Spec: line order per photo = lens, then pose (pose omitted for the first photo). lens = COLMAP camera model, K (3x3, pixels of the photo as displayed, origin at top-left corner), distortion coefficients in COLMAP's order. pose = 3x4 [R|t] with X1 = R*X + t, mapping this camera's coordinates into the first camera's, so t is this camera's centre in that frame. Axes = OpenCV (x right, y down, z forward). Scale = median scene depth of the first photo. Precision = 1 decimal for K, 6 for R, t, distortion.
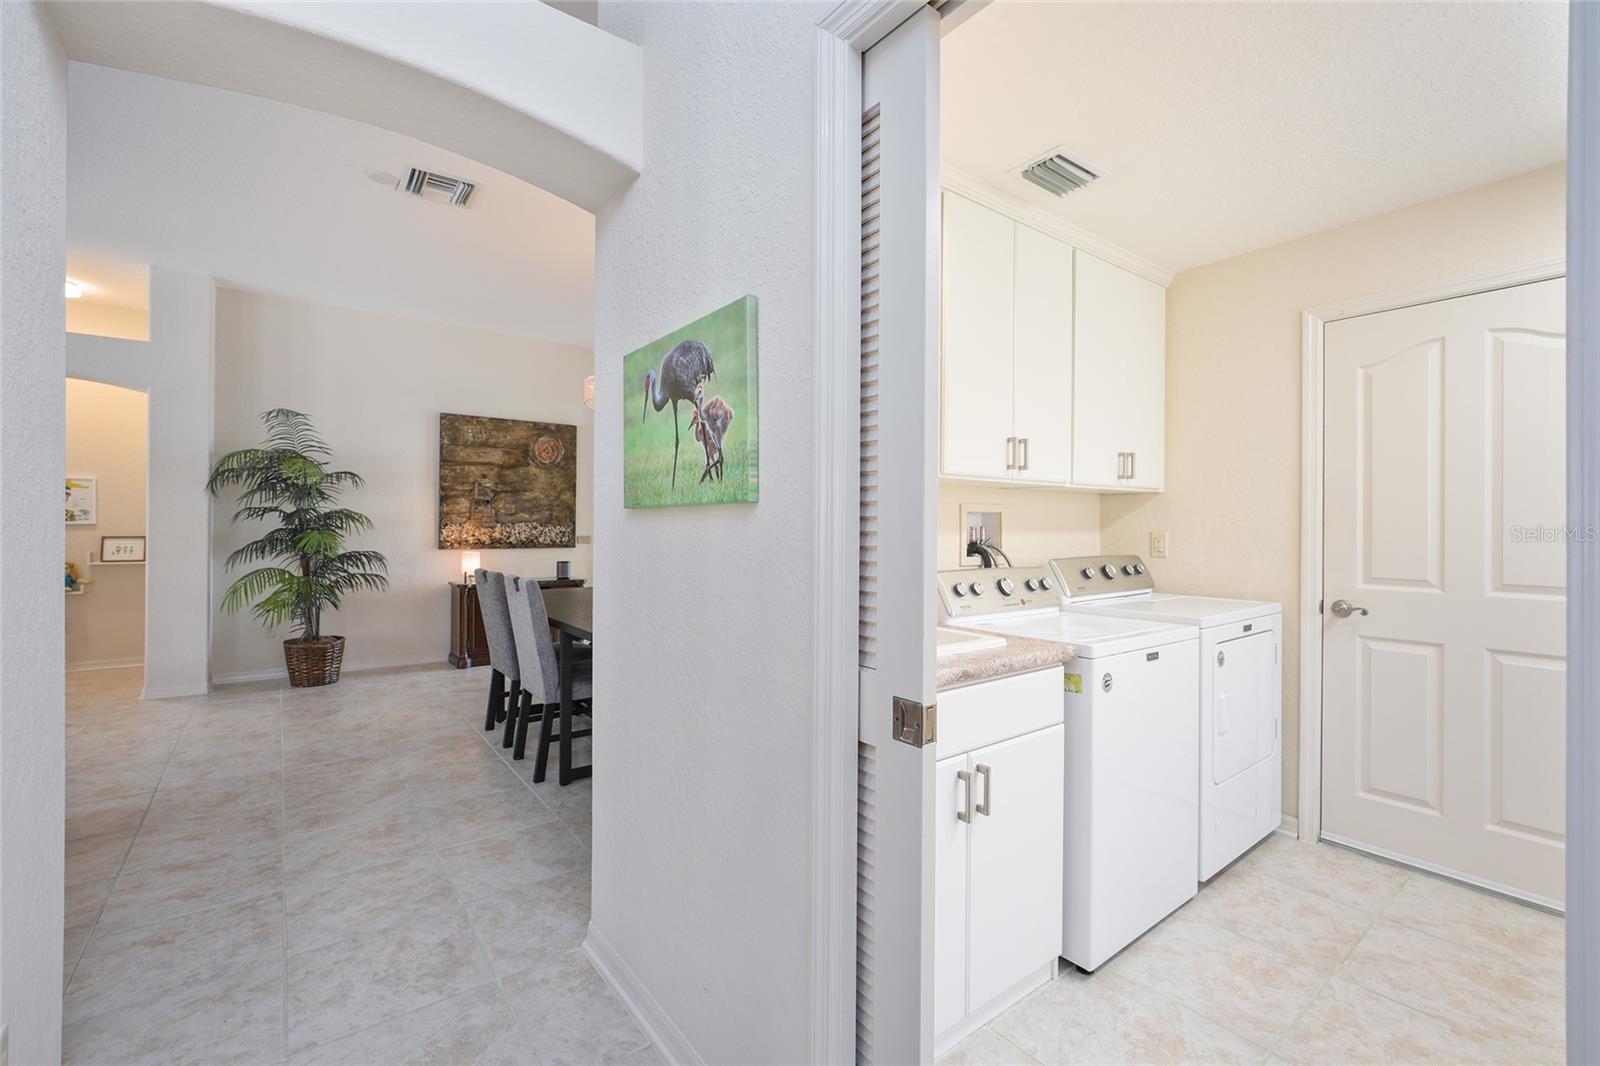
lens RADIAL K [[683.4, 0, 808.0], [0, 683.4, 524.2], [0, 0, 1]] dist [-0.005851, 0.000626]
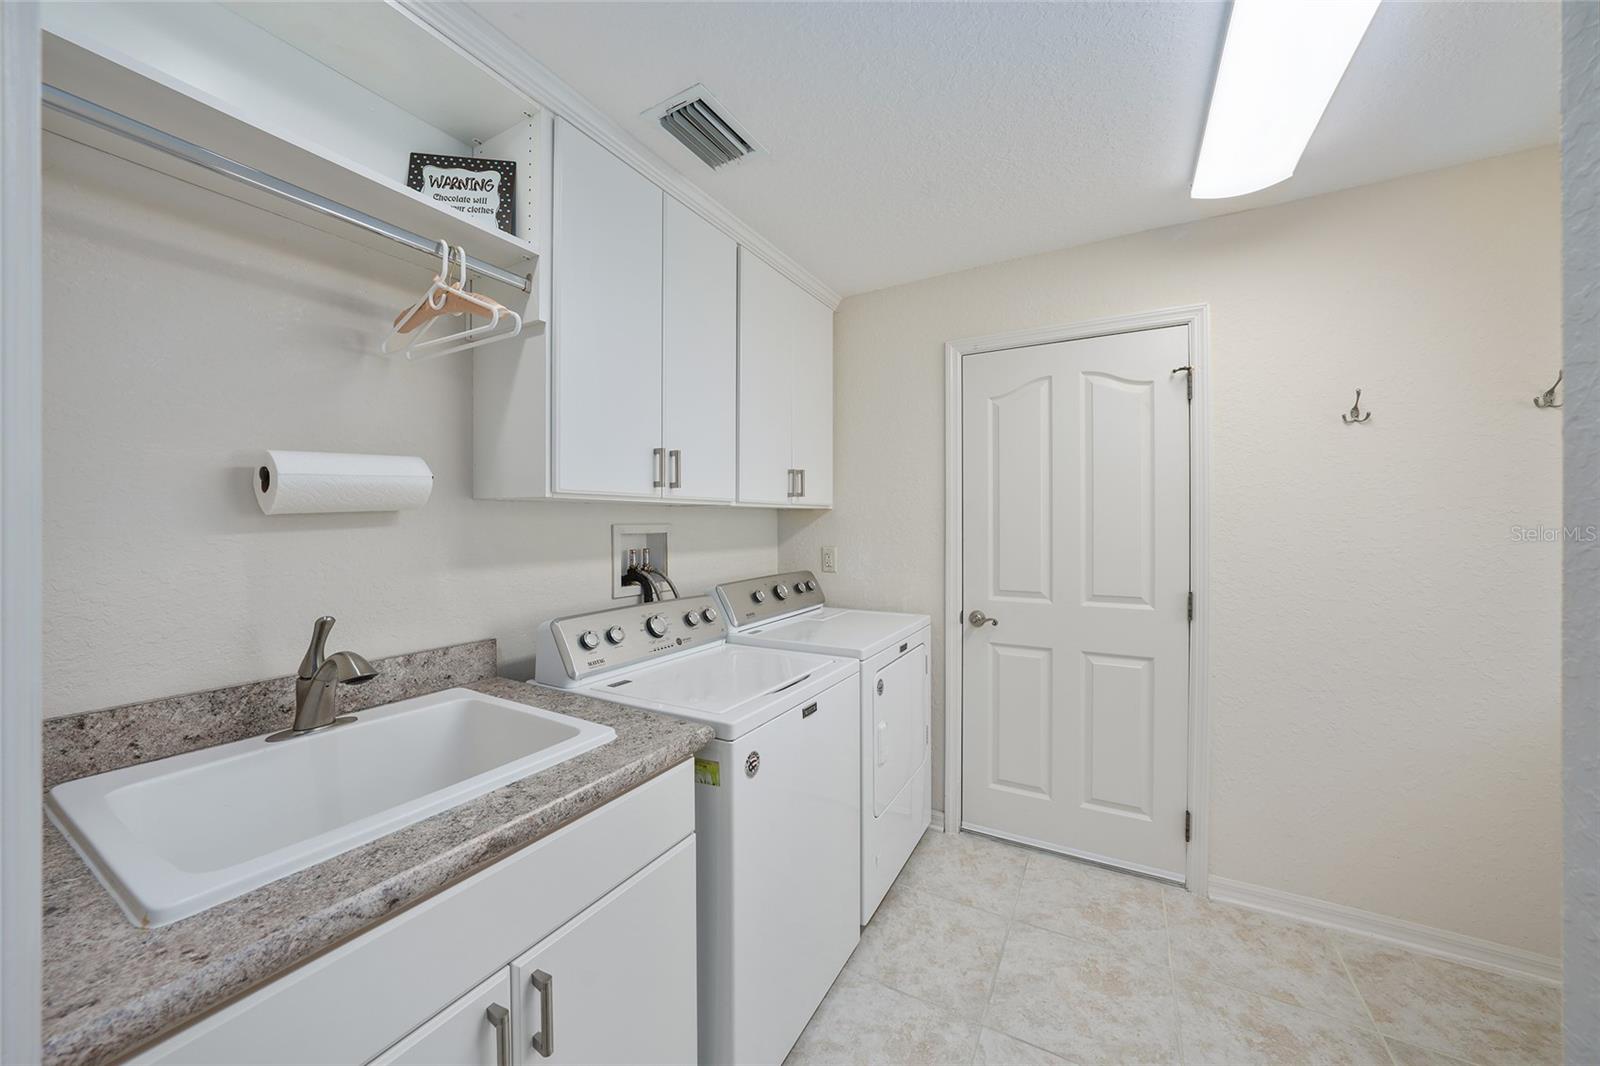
lens RADIAL K [[579.1, 0, 803.3], [0, 579.1, 523.3], [0, 0, 1]] dist [-0.025439, 0.006907]
pose [[0.919441, -0.007327, 0.393161, 0.151393], [0.006711, 0.999973, 0.002941, -0.030782], [-0.393172, -0.000066, 0.919465, 0.237432]]
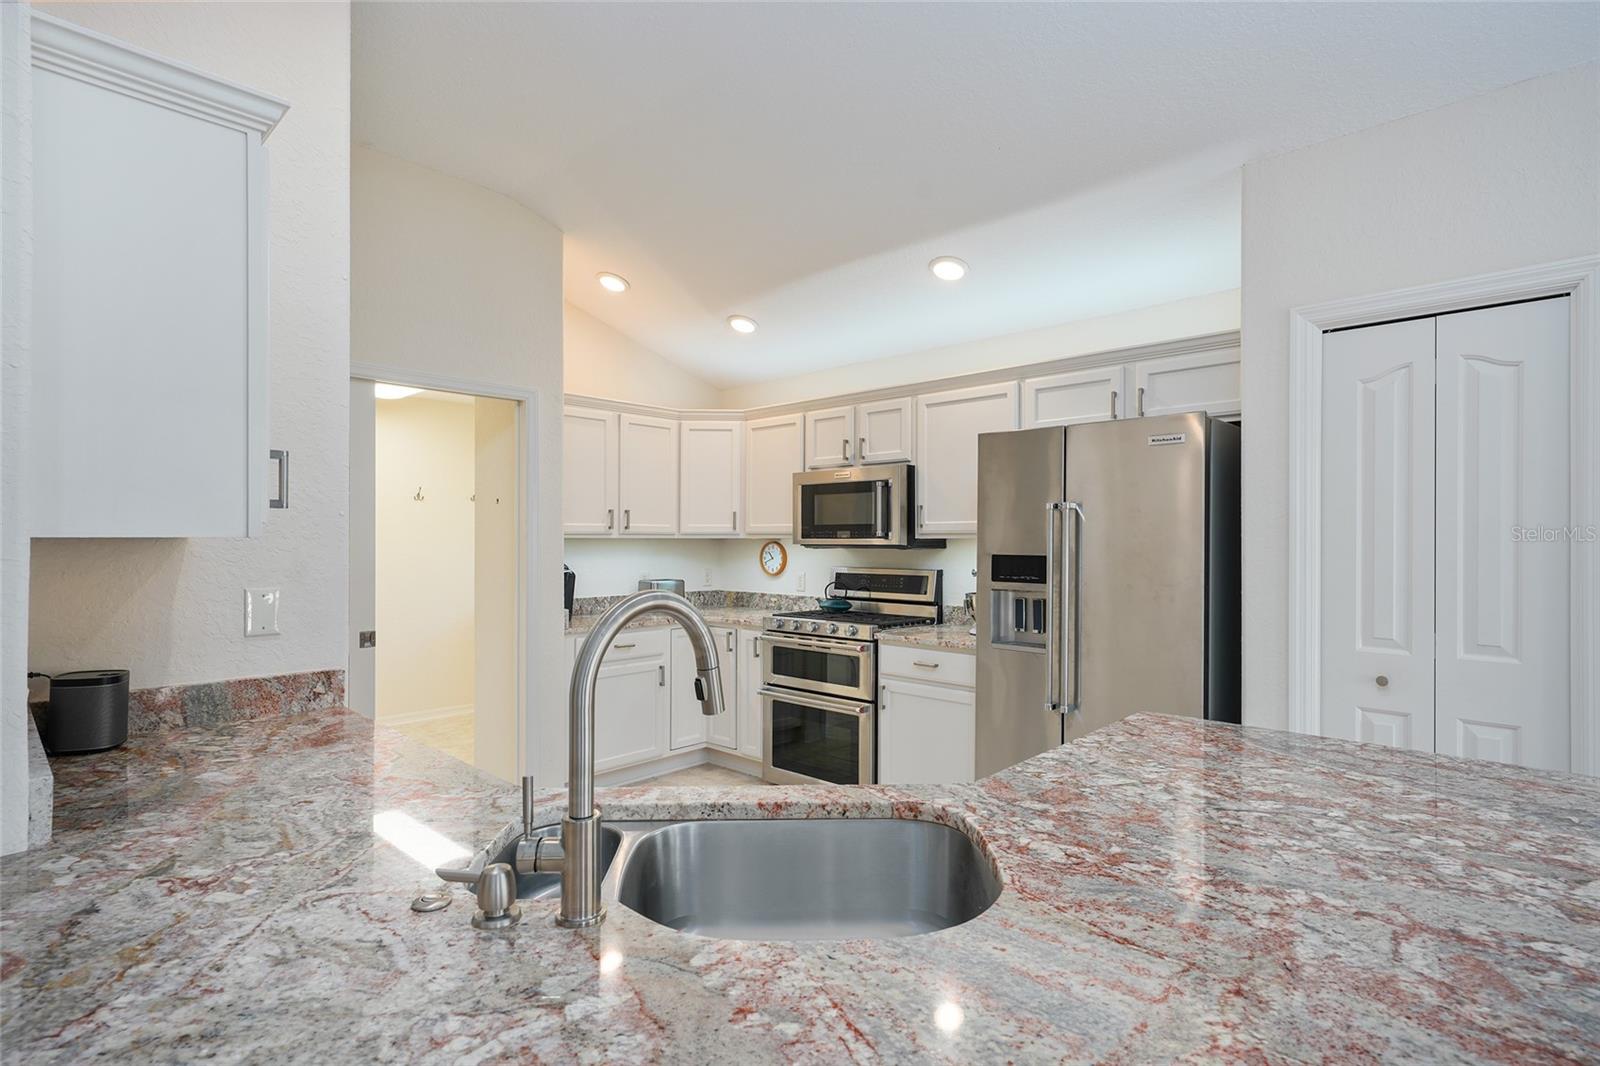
lens RADIAL K [[785.4, 0, 801.7], [0, 785.4, 537.0], [0, 0, 1]] dist [0.004075, 0.001479]
pose [[-0.156260, -0.002581, 0.987713, -1.214069], [-0.004014, 0.999990, 0.001978, -0.050068], [-0.987708, -0.003655, -0.156268, -0.082125]]
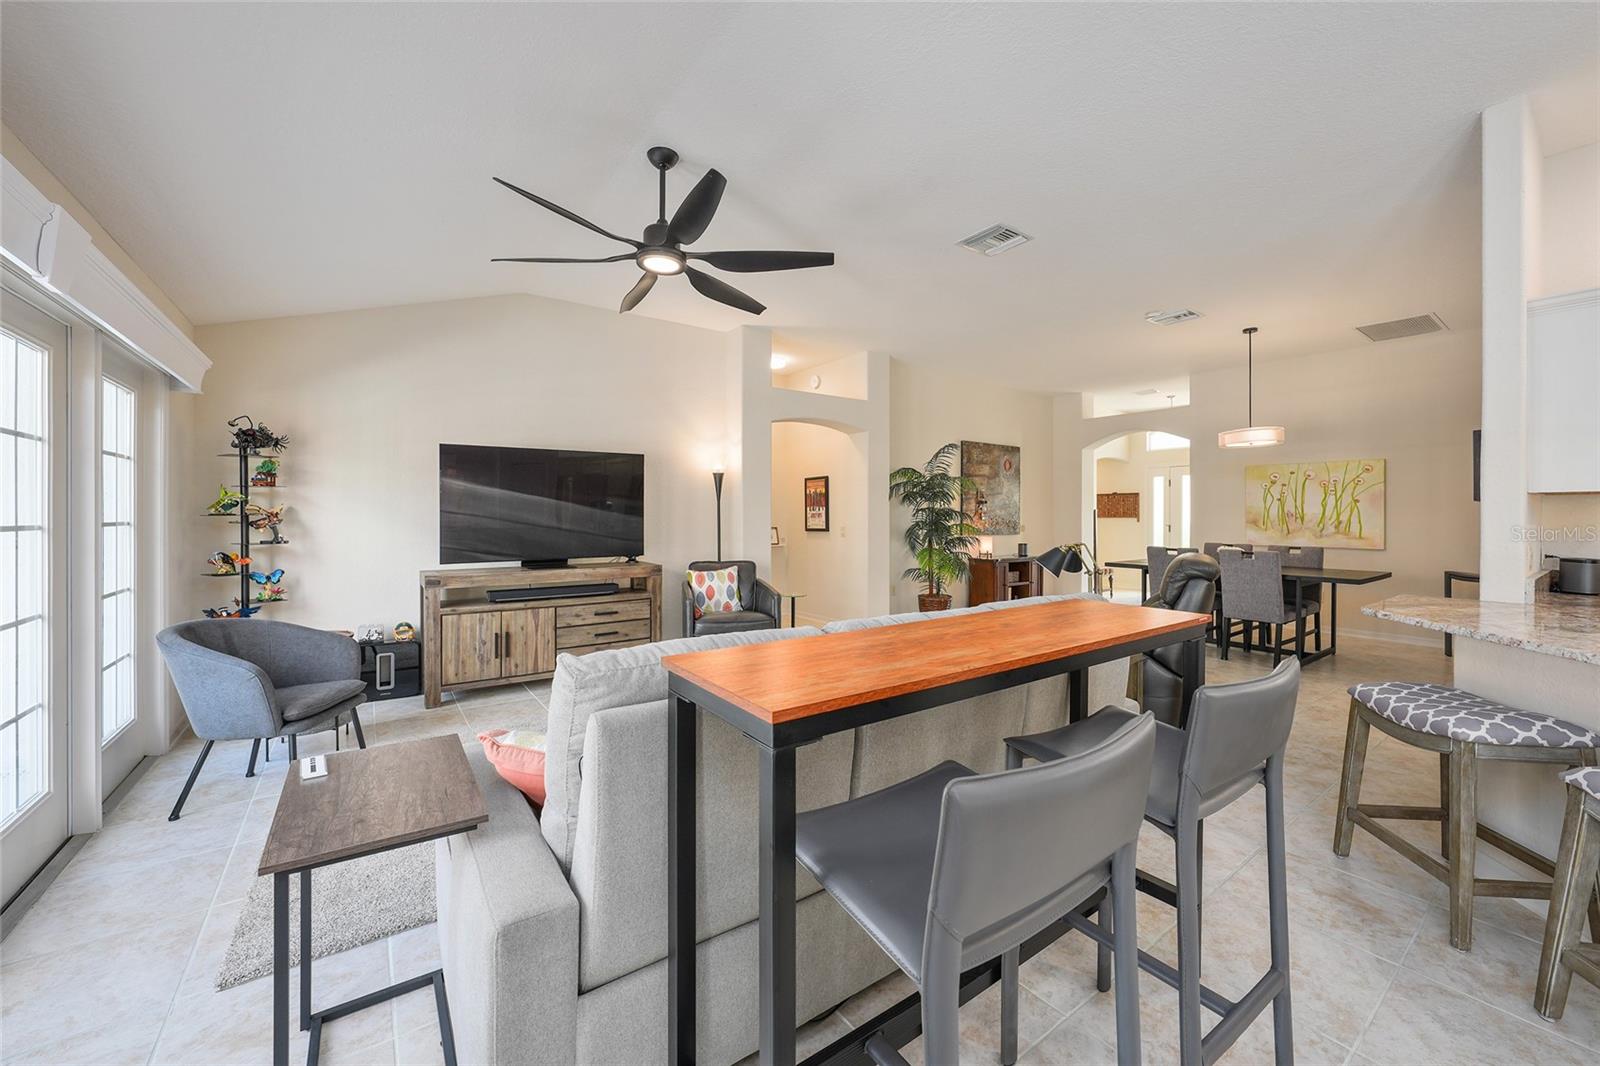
lens RADIAL K [[612.6, 0, 817.9], [0, 612.6, 472.3], [0, 0, 1]] dist [-0.011213, -0.000012]
pose [[0.999814, -0.006007, -0.018318, -1.769578], [0.004762, 0.997722, -0.067289, -0.023304], [0.018681, 0.067190, 0.997565, -0.647181]]
